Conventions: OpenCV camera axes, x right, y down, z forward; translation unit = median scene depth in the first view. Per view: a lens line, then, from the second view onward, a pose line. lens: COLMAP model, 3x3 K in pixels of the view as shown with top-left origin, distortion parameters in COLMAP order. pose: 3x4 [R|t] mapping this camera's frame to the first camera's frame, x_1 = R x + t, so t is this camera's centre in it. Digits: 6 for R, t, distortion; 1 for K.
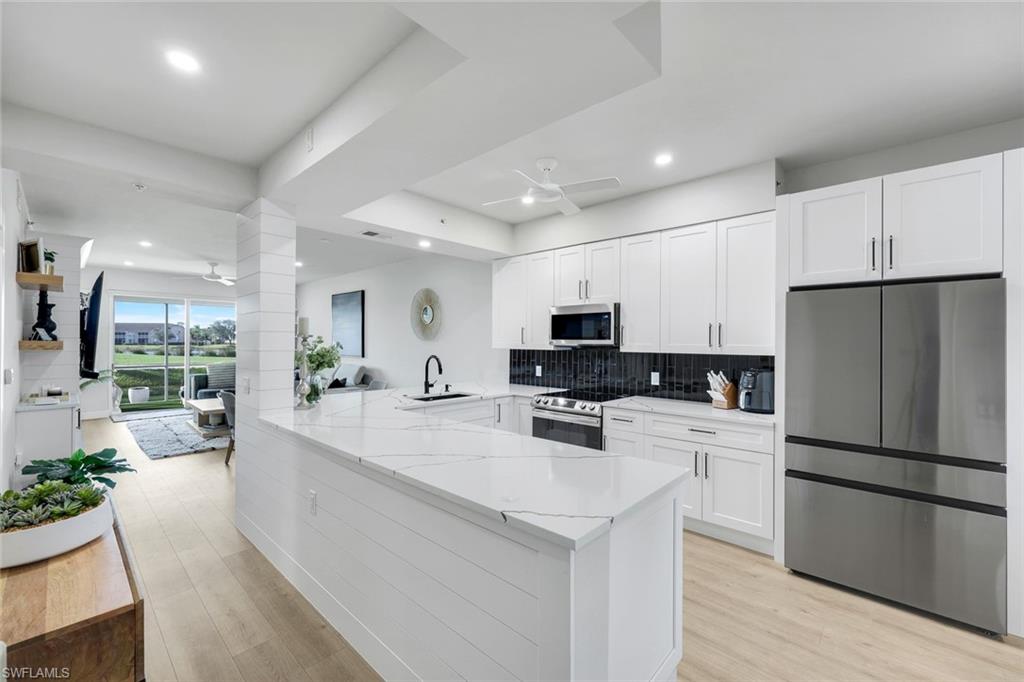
lens RADIAL K [[415.8, 0, 507.0], [0, 415.8, 340.8], [0, 0, 1]] dist [-0.000099, 0.001028]
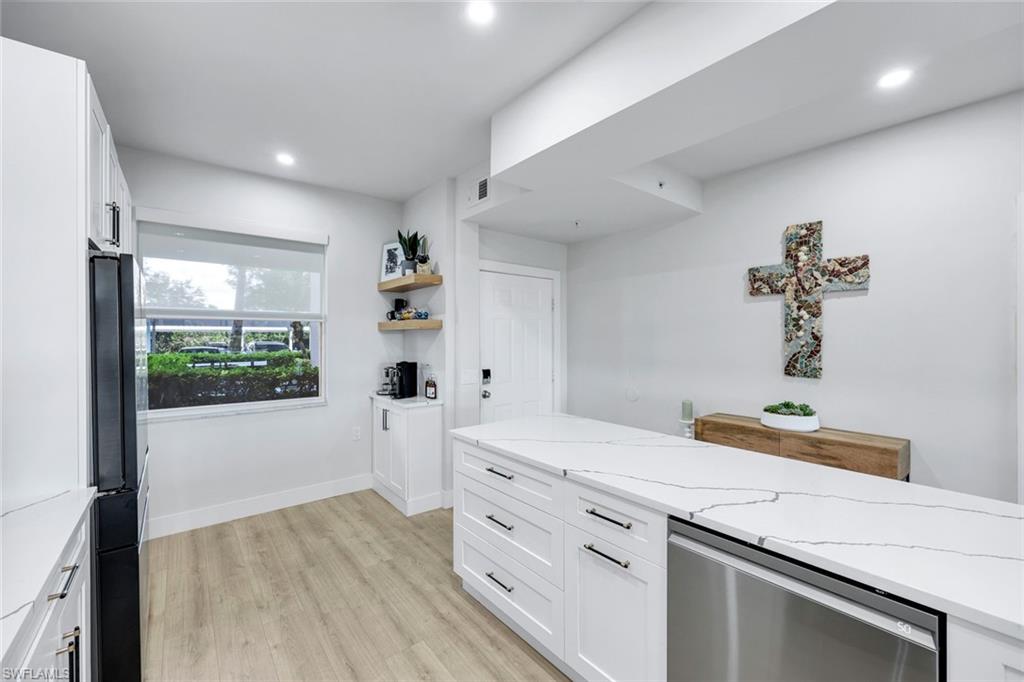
lens RADIAL K [[415.8, 0, 506.4], [0, 415.8, 336.7], [0, 0, 1]] dist [-0.000099, 0.001028]
pose [[-0.988980, -0.000191, 0.148052, 0.013337], [0.000189, 0.999997, 0.002552, -0.000533], [-0.148052, 0.002552, -0.988976, 0.621567]]
